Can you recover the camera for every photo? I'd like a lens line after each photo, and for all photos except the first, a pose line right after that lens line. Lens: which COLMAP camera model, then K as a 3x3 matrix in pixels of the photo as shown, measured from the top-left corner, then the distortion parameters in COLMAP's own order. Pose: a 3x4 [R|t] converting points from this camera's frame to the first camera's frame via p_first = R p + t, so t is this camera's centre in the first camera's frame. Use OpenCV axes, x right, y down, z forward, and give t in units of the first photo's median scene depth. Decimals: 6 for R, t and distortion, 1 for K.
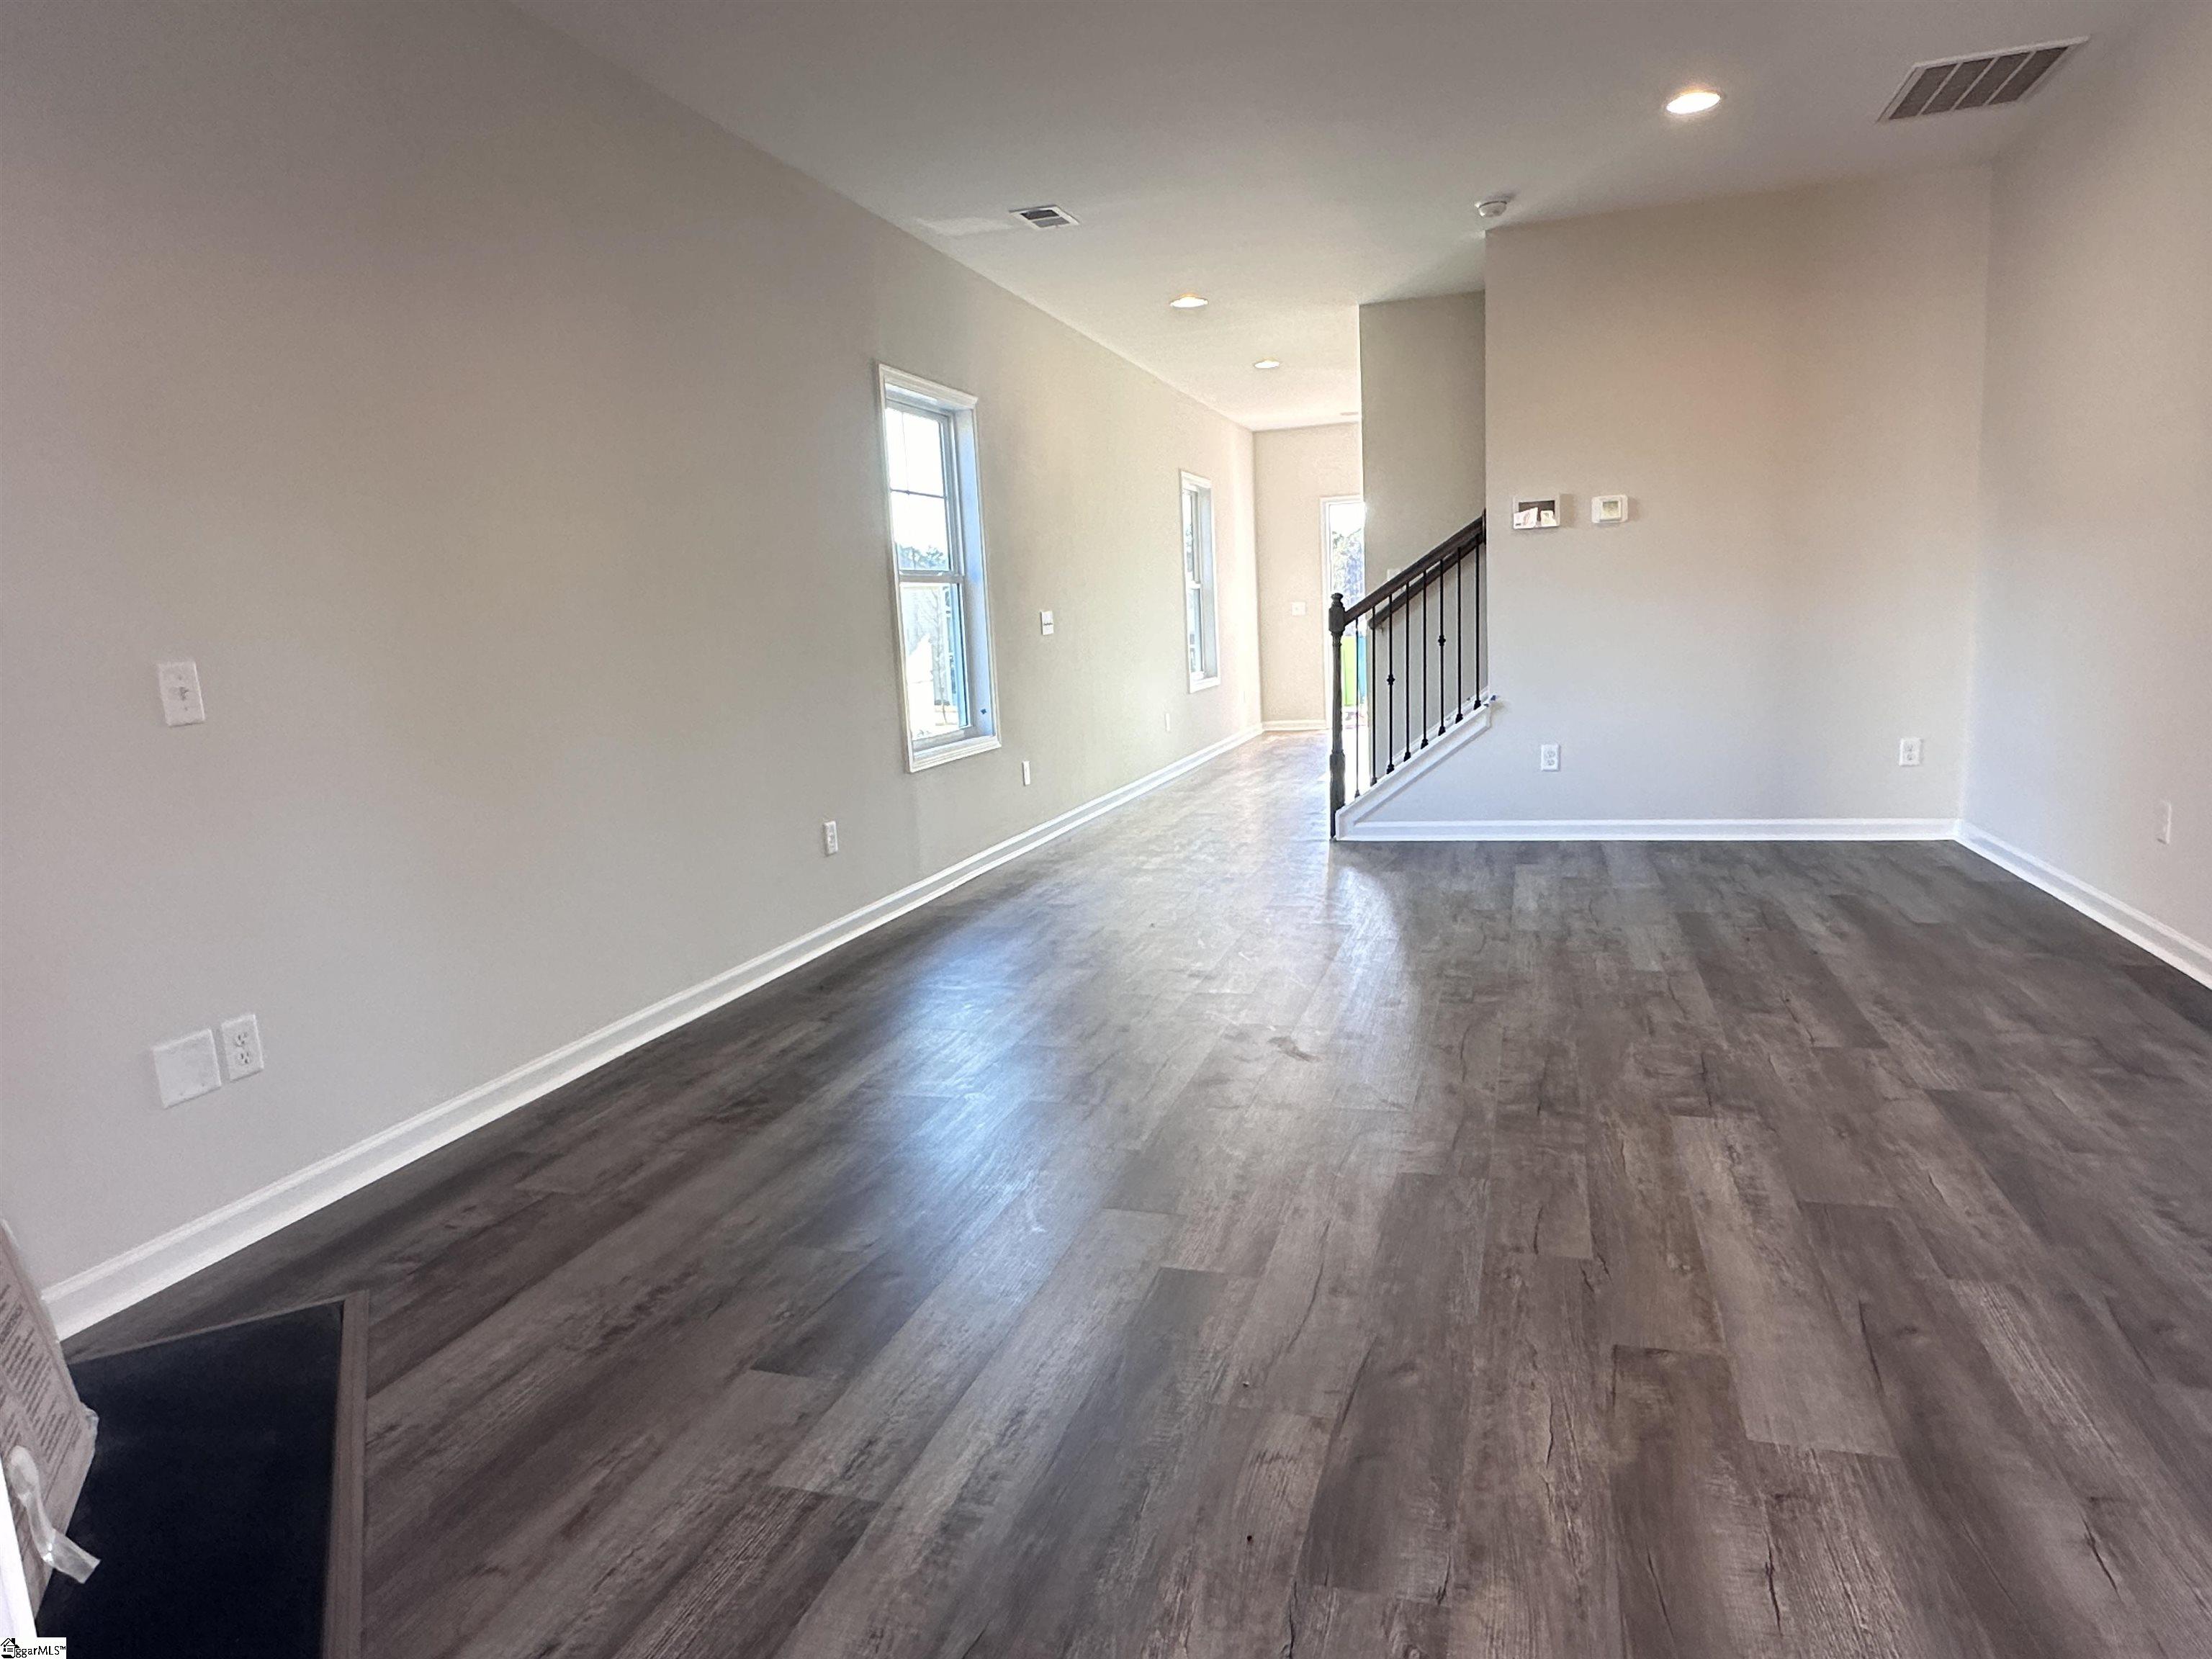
lens RADIAL K [[1360.5, 0, 1106.0], [0, 1360.5, 829.5], [0, 0, 1]] dist [0.001494, -0.000918]
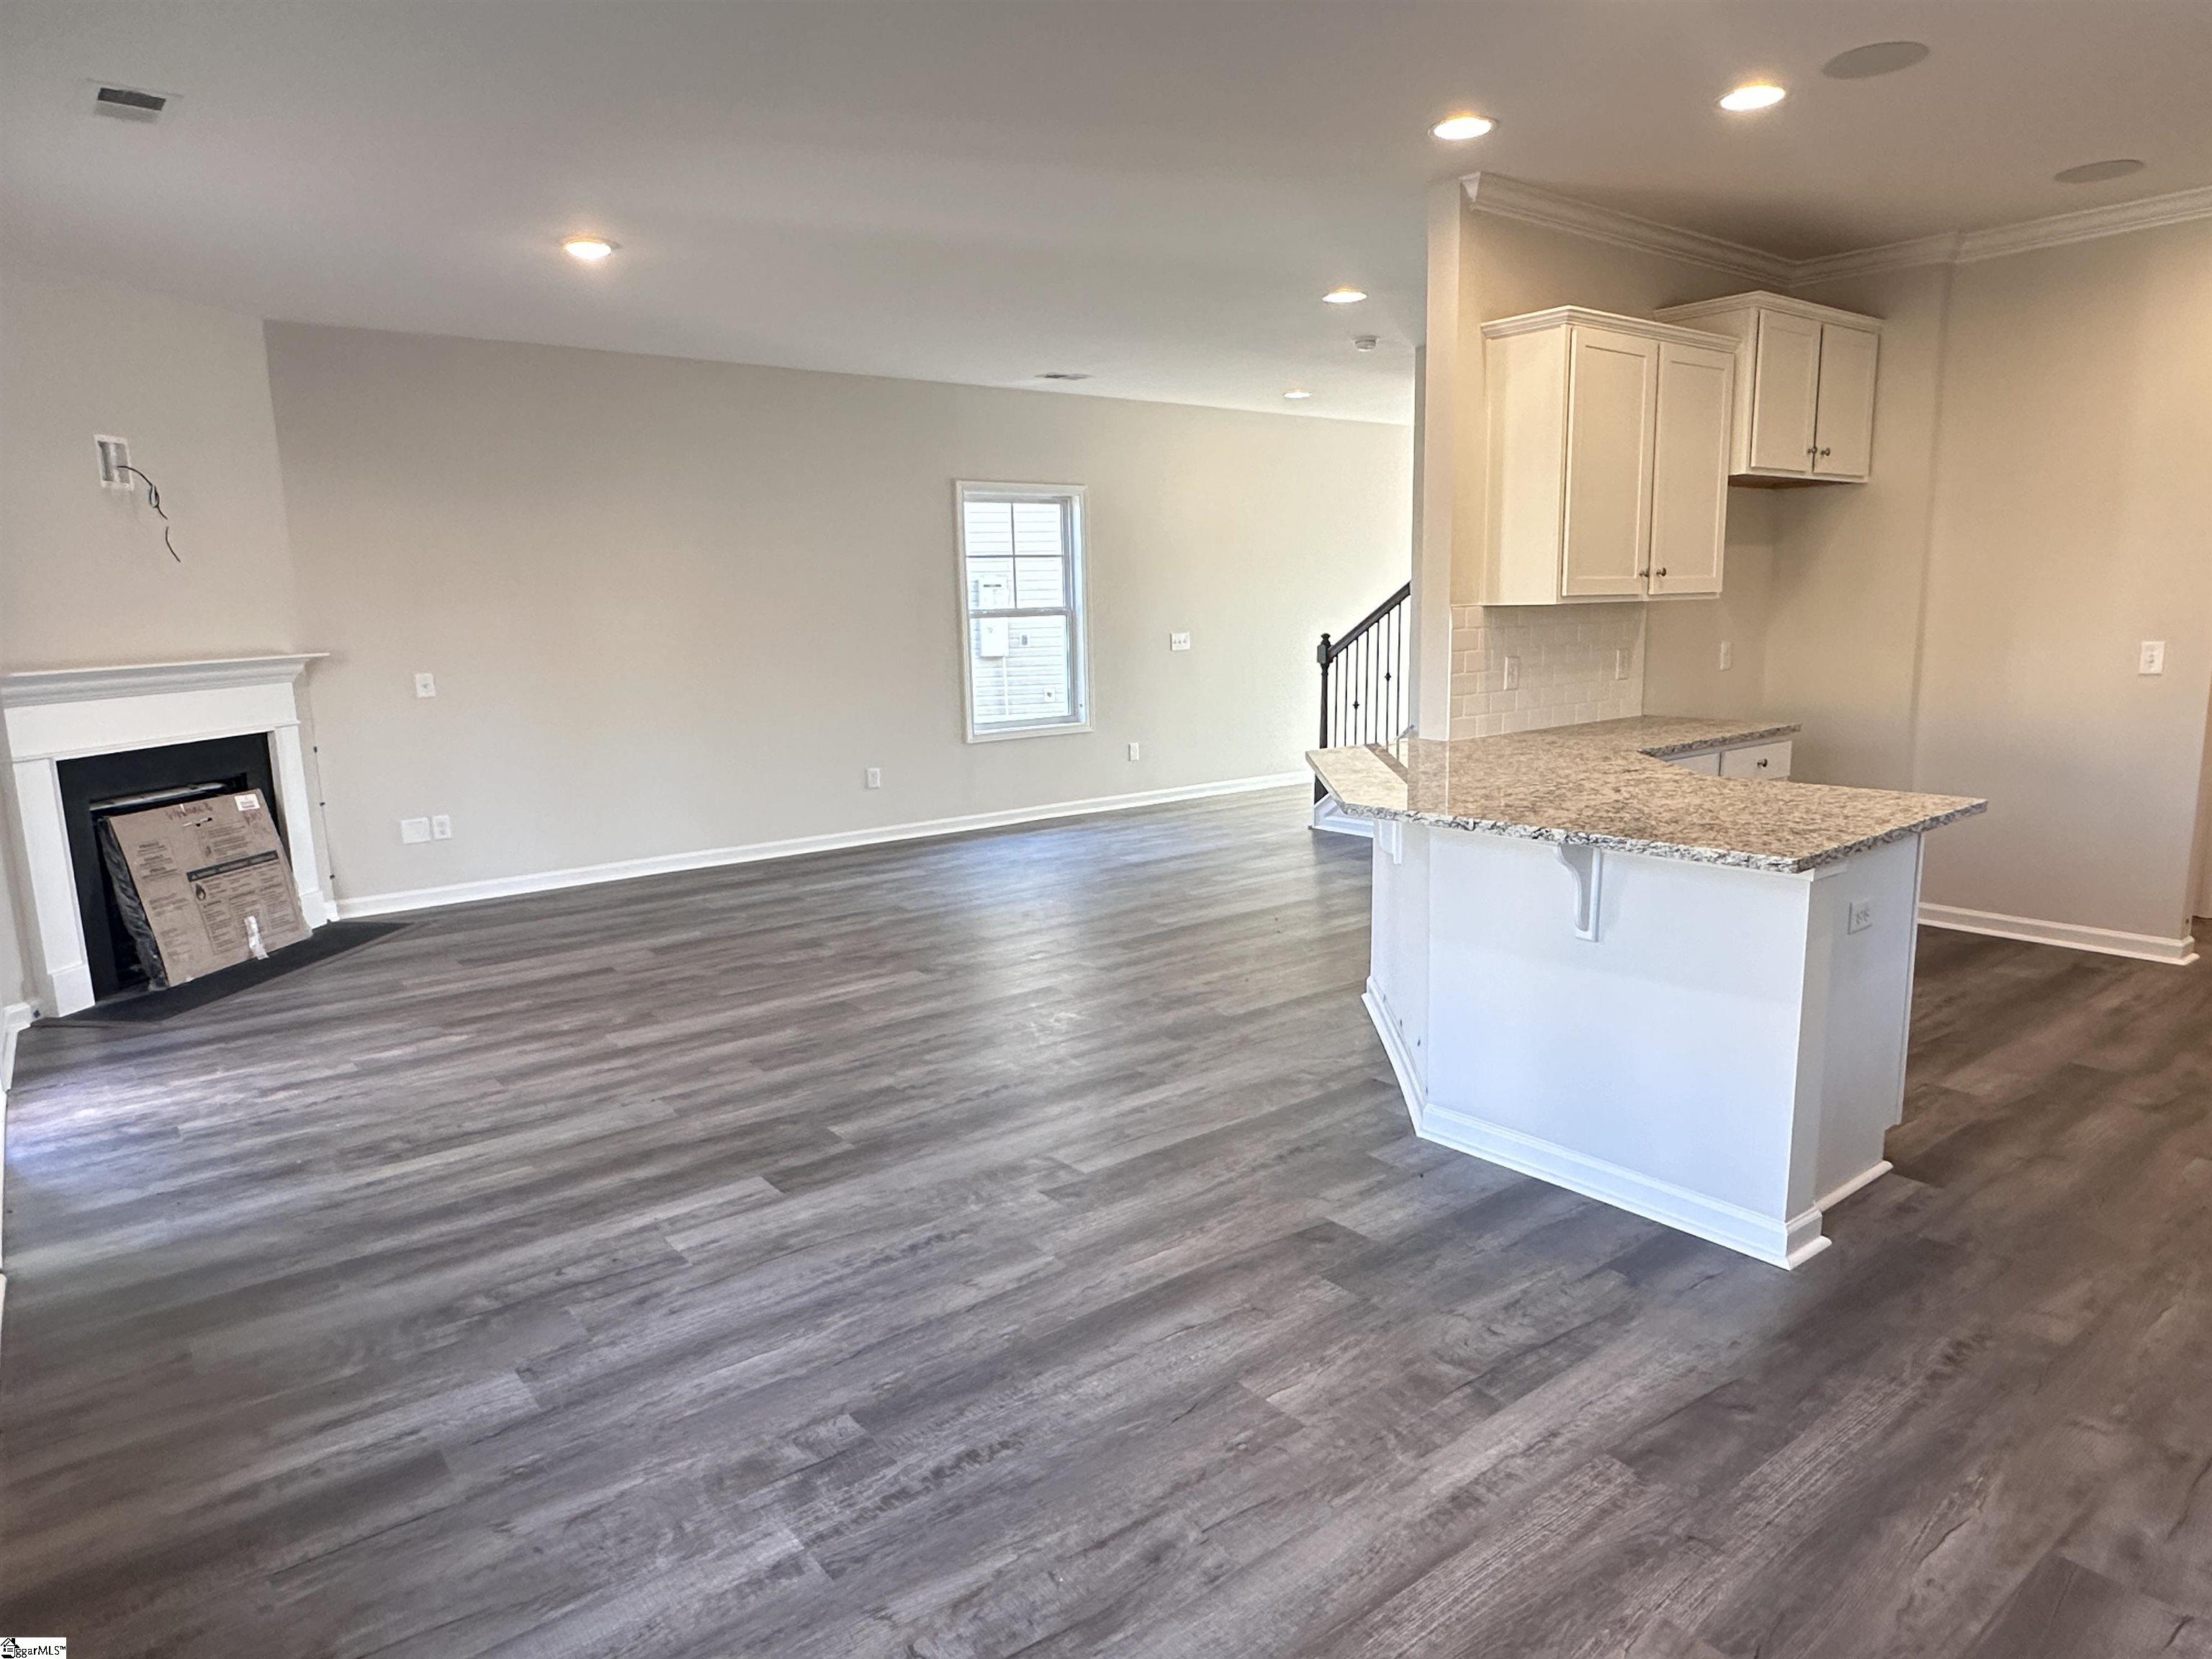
lens RADIAL K [[1360.5, 0, 1106.0], [0, 1360.5, 829.5], [0, 0, 1]] dist [0.001494, -0.000918]
pose [[0.820081, 0.125311, -0.558358, 1.347698], [-0.106652, 0.992103, 0.066011, -0.100984], [0.562220, 0.005416, 0.826970, -0.293604]]
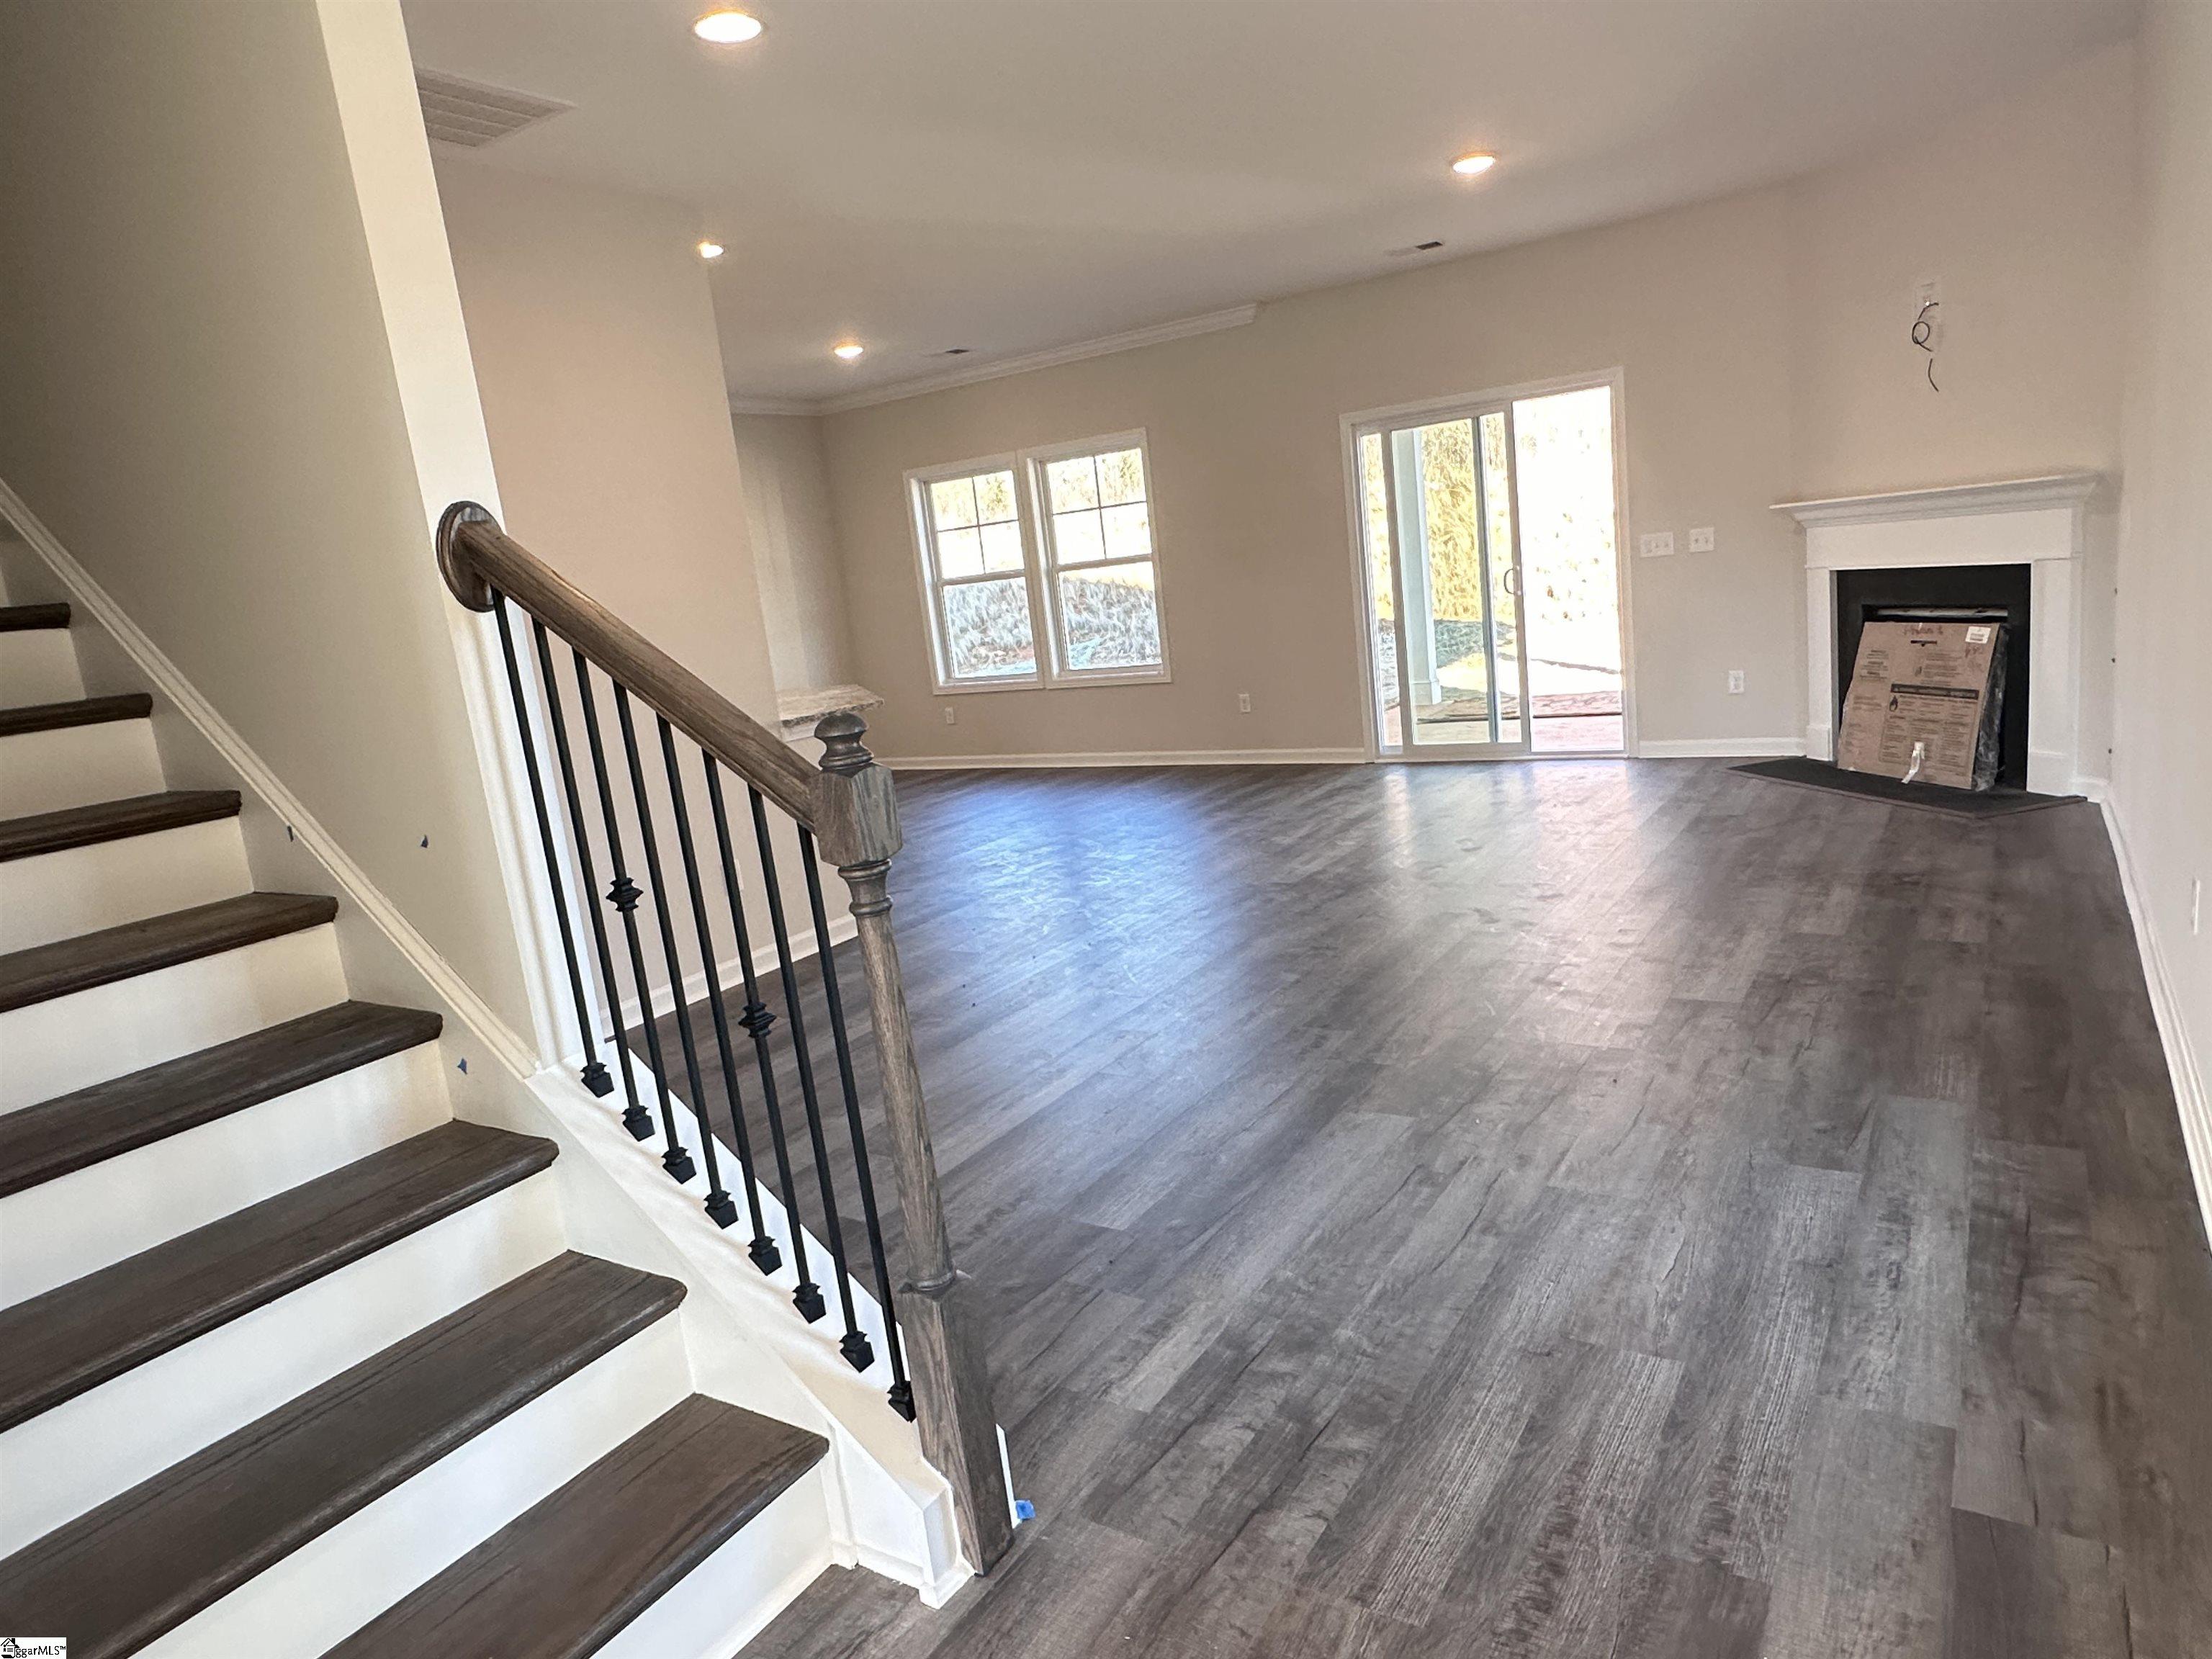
lens RADIAL K [[1360.5, 0, 1106.0], [0, 1360.5, 829.5], [0, 0, 1]] dist [0.001494, -0.000918]
pose [[-0.949393, 0.102455, 0.296910, 0.084821], [0.199745, 0.926466, 0.319003, -0.418459], [-0.242394, 0.362166, -0.900045, 2.268813]]
